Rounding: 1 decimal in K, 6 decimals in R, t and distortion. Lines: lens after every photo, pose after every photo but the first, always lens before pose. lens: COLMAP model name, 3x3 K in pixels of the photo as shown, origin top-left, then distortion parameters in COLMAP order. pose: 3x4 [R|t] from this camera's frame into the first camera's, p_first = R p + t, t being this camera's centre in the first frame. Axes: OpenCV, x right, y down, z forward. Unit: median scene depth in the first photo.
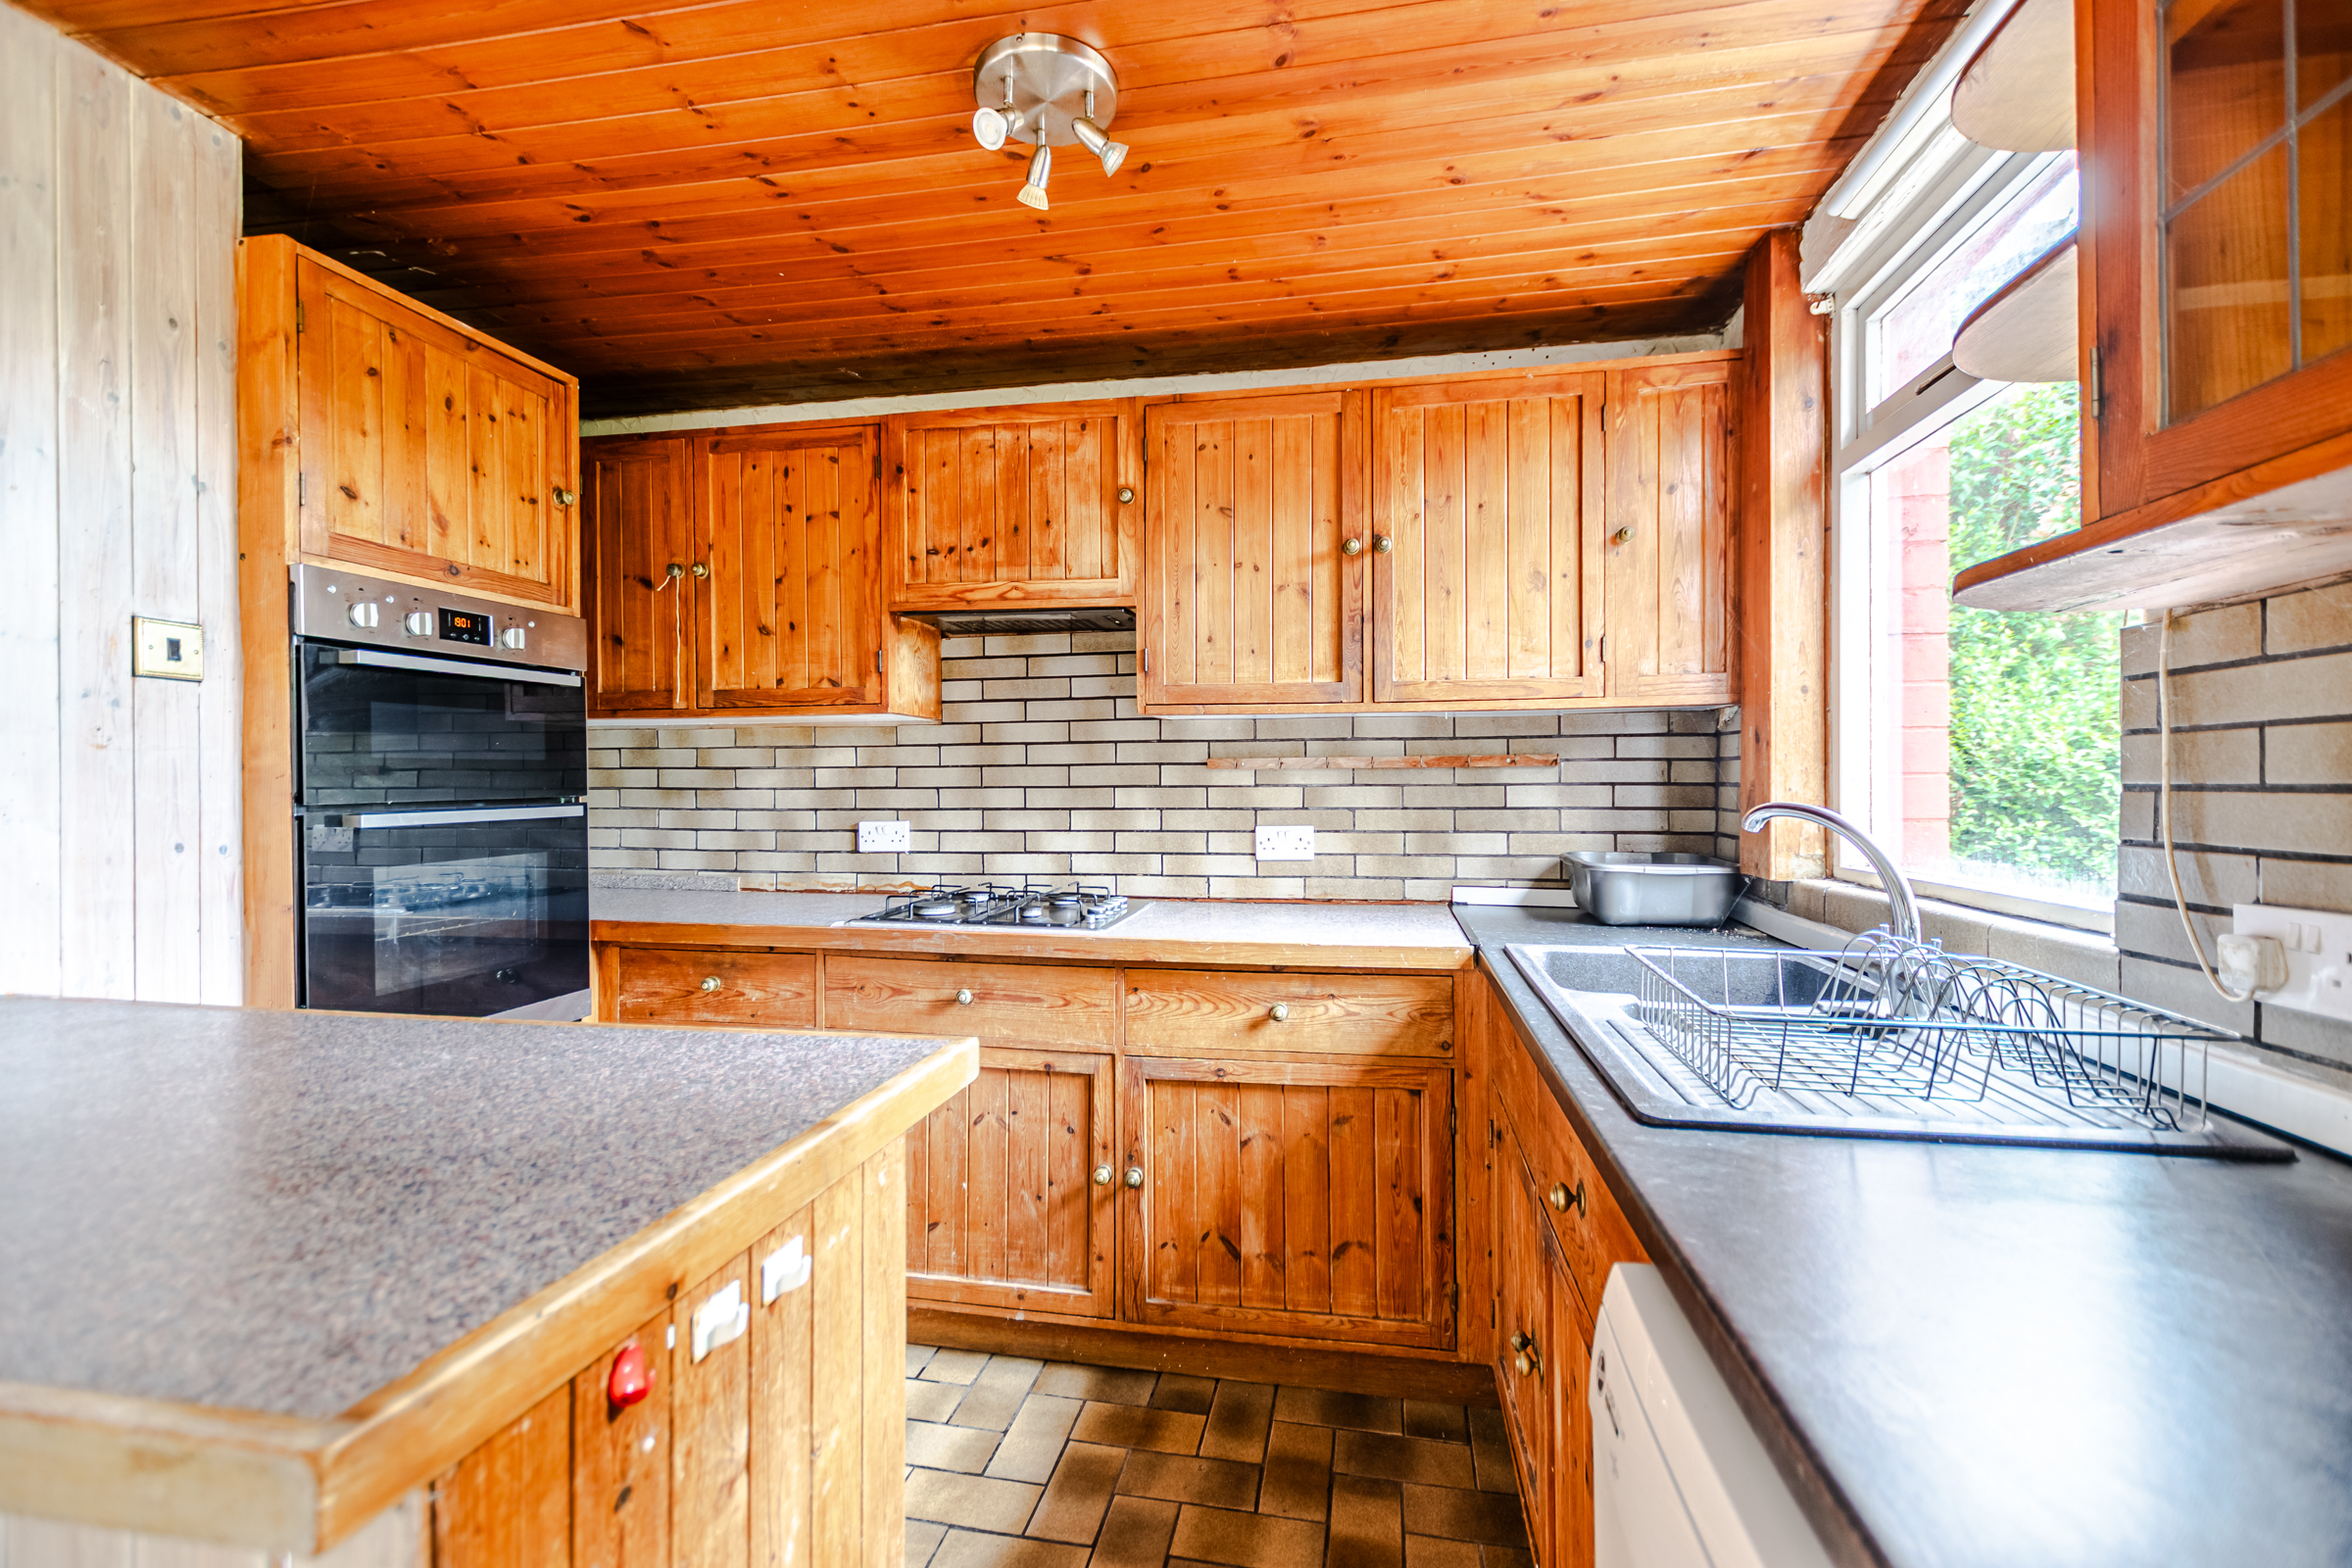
lens RADIAL K [[1007.9, 0, 1188.2], [0, 1007.9, 785.4], [0, 0, 1]] dist [0.006562, -0.001379]
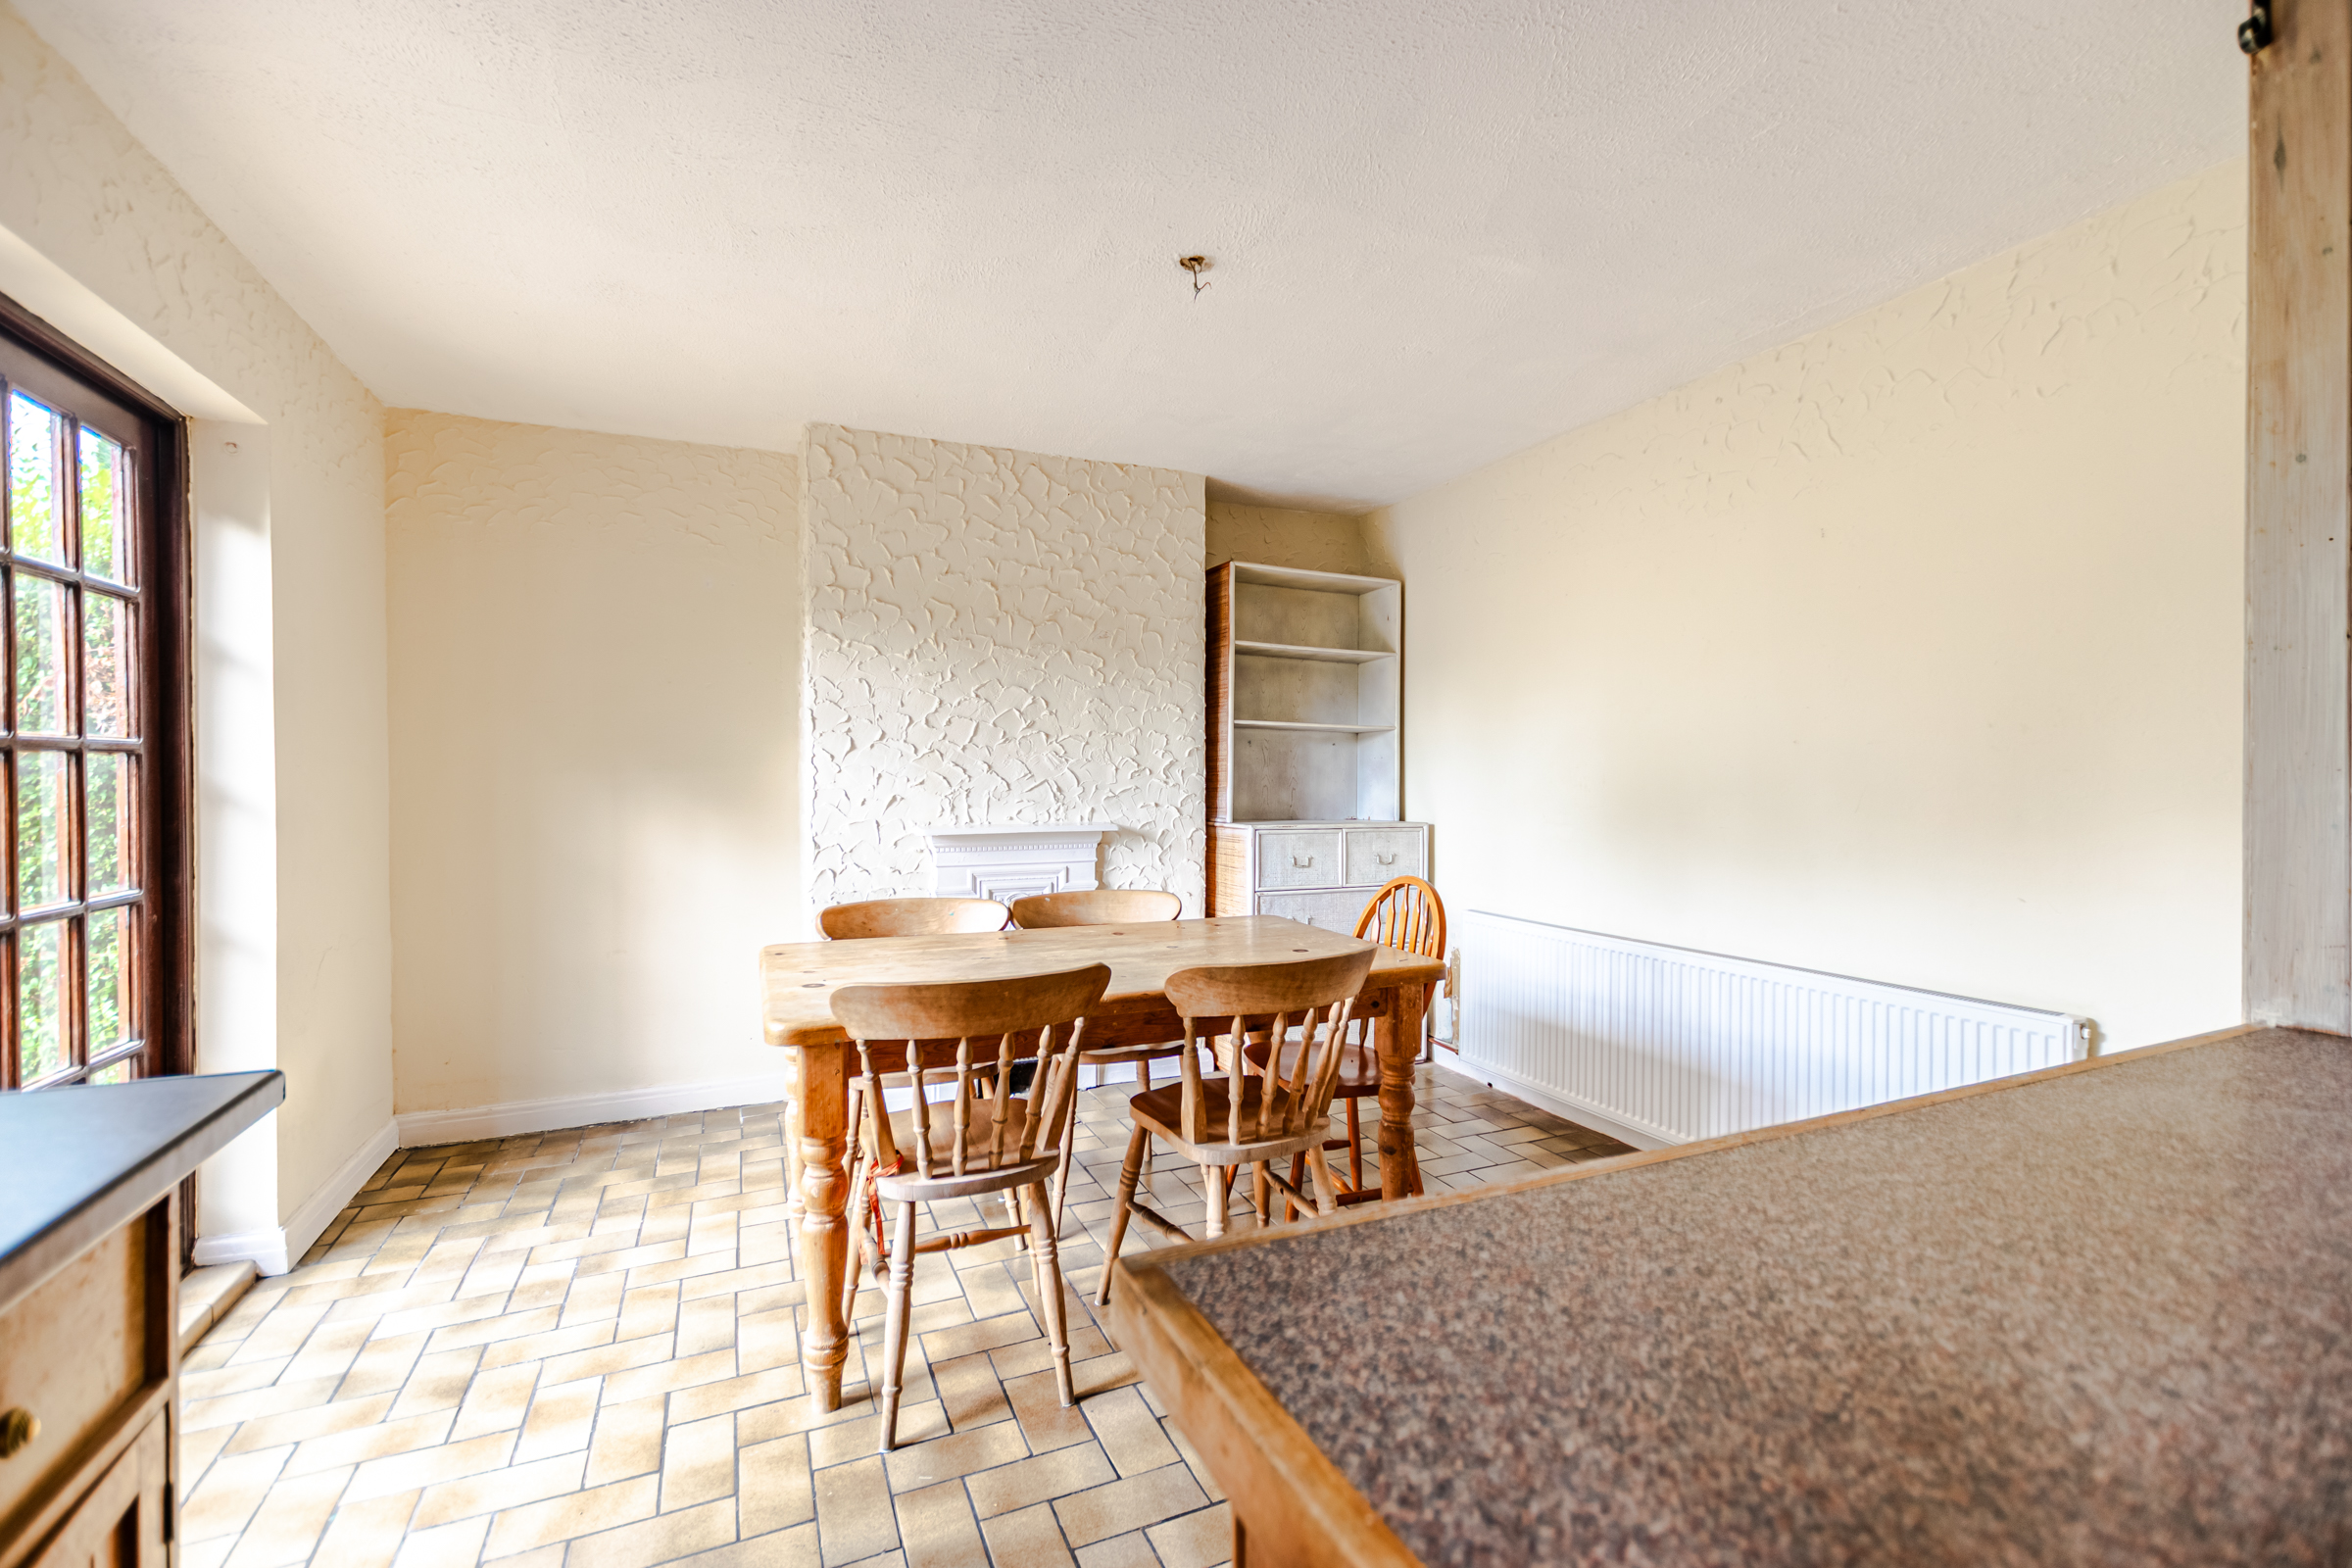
lens RADIAL K [[1007.9, 0, 1183.9], [0, 1007.9, 788.0], [0, 0, 1]] dist [0.006562, -0.001379]
pose [[-0.821957, 0.009310, -0.569474, -0.028263], [0.002010, 0.999908, 0.013446, -0.000261], [0.569546, 0.009907, -0.821900, 0.390472]]
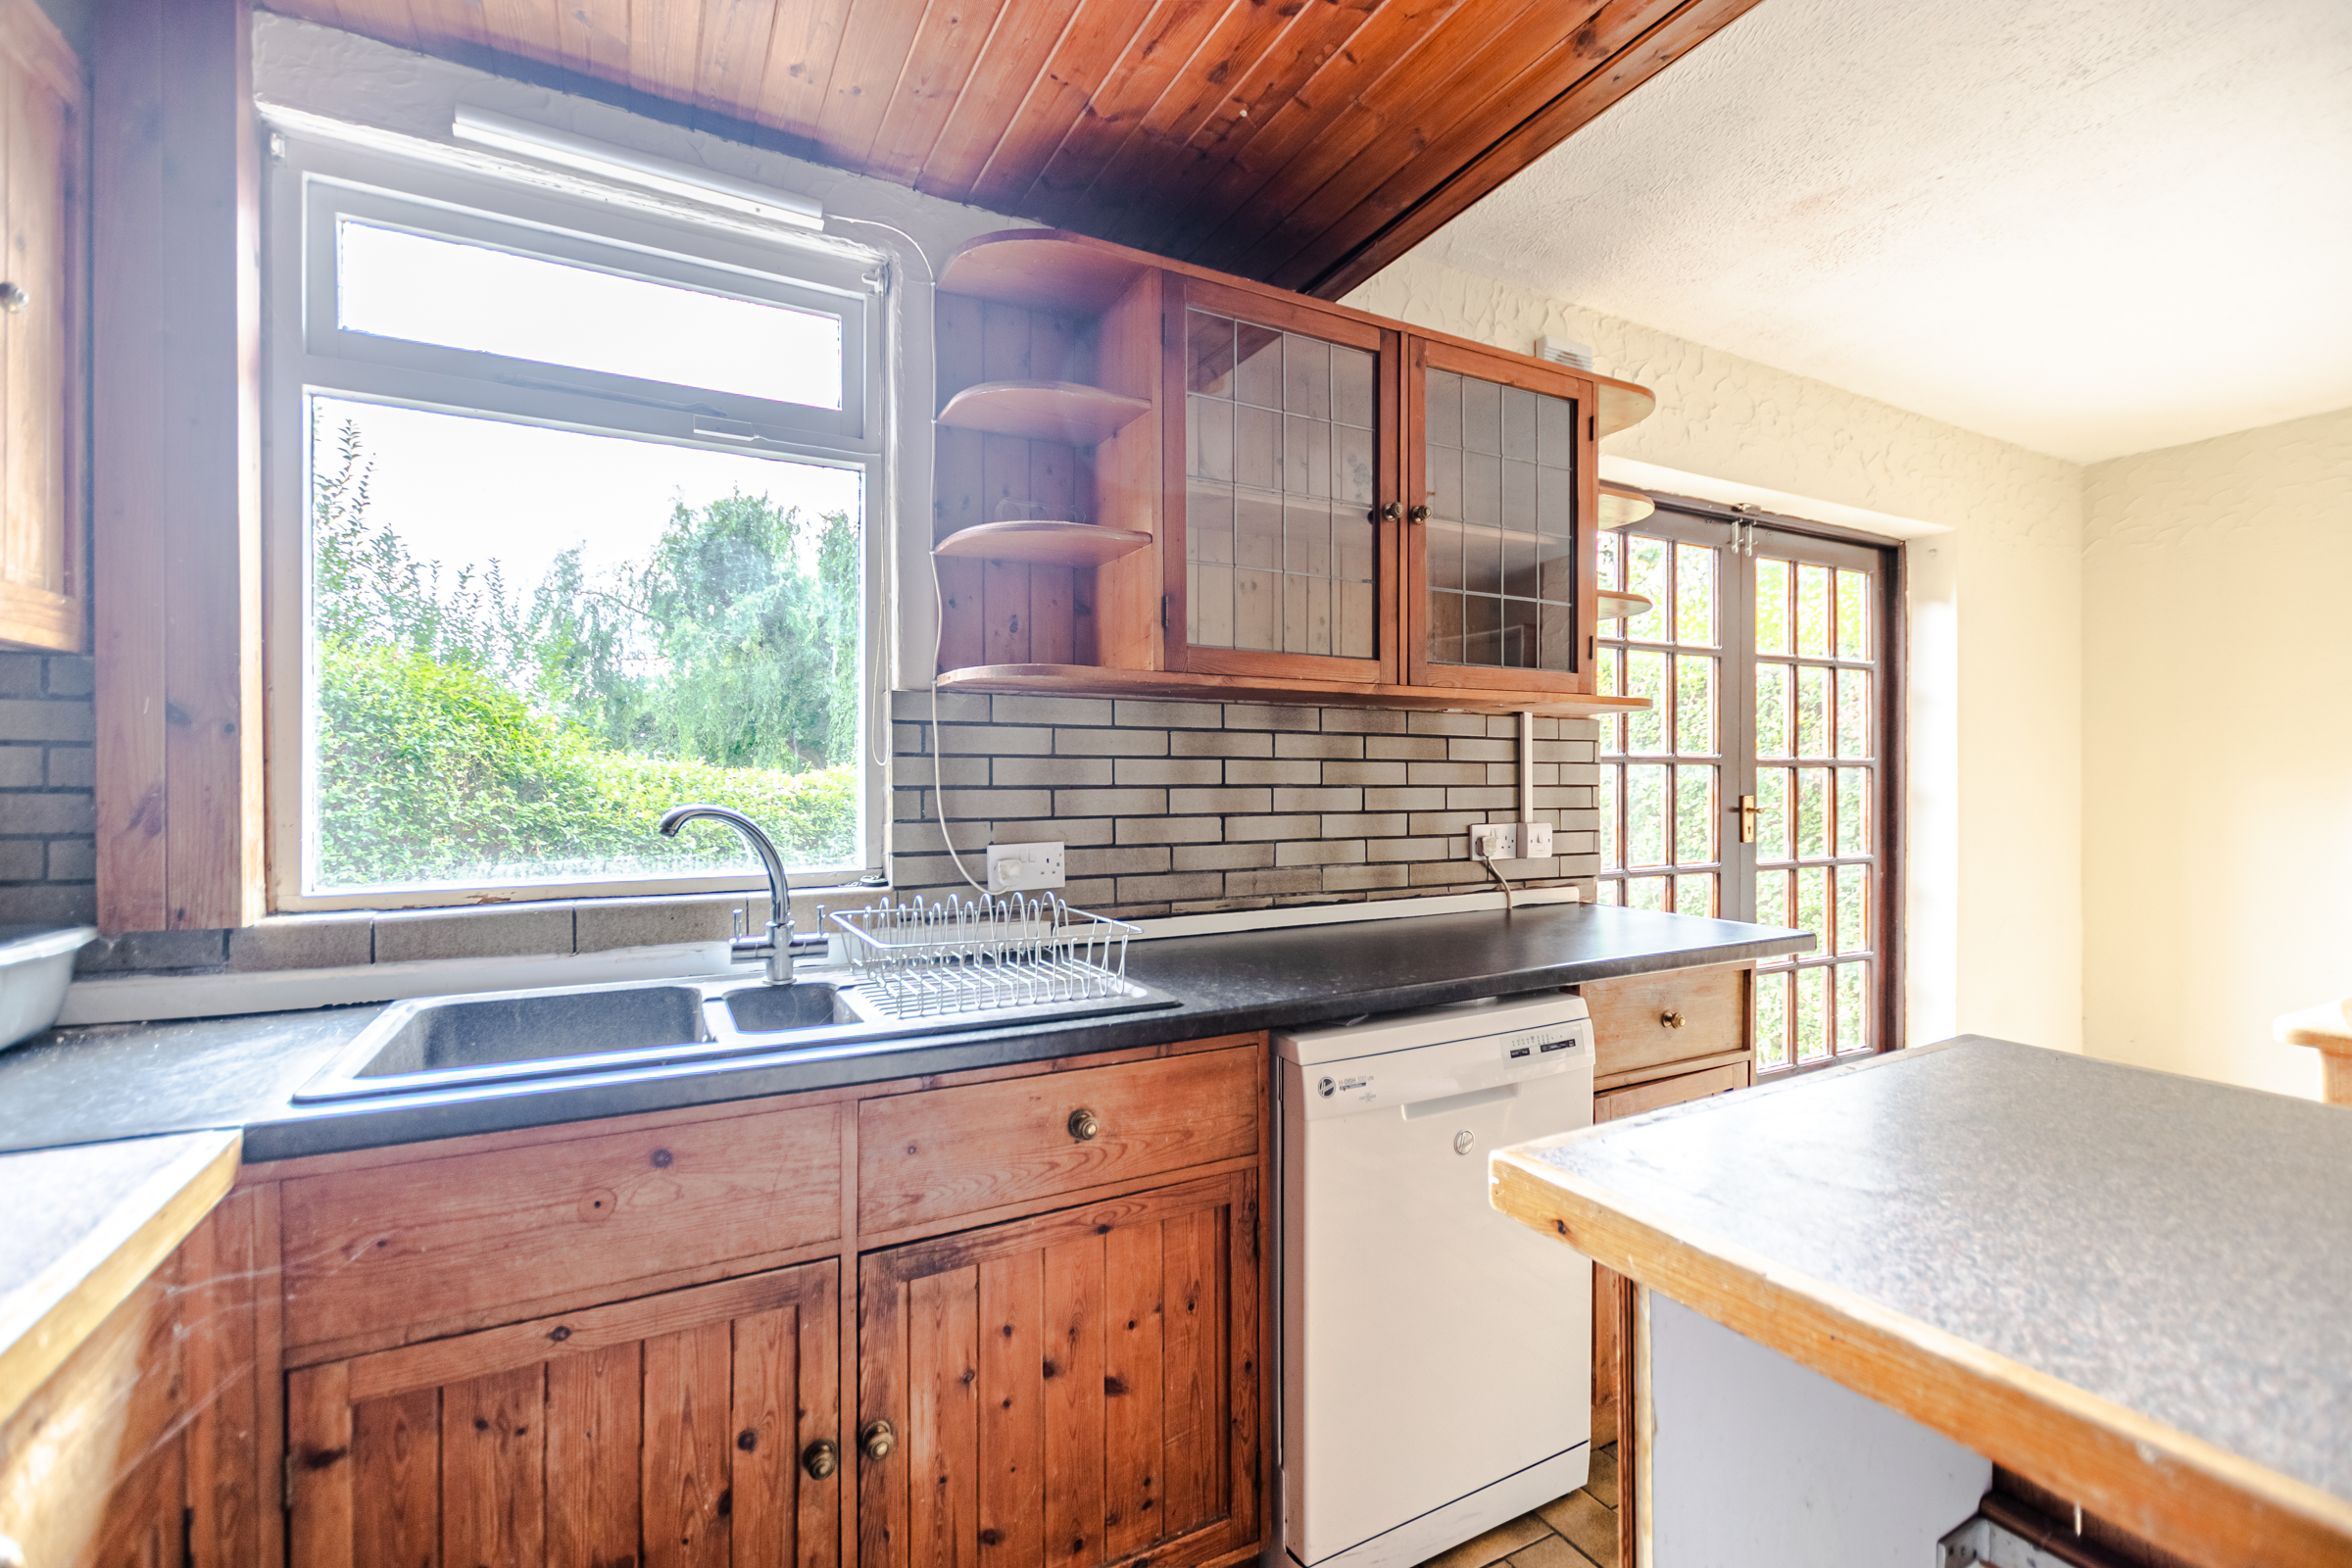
lens RADIAL K [[1007.9, 0, 1183.9], [0, 1007.9, 784.9], [0, 0, 1]] dist [0.006562, -0.001379]
pose [[-0.623063, 0.002475, 0.782168, -0.297888], [0.003848, 0.999993, -0.000099, -0.000246], [-0.782162, 0.002948, -0.623068, 0.764375]]
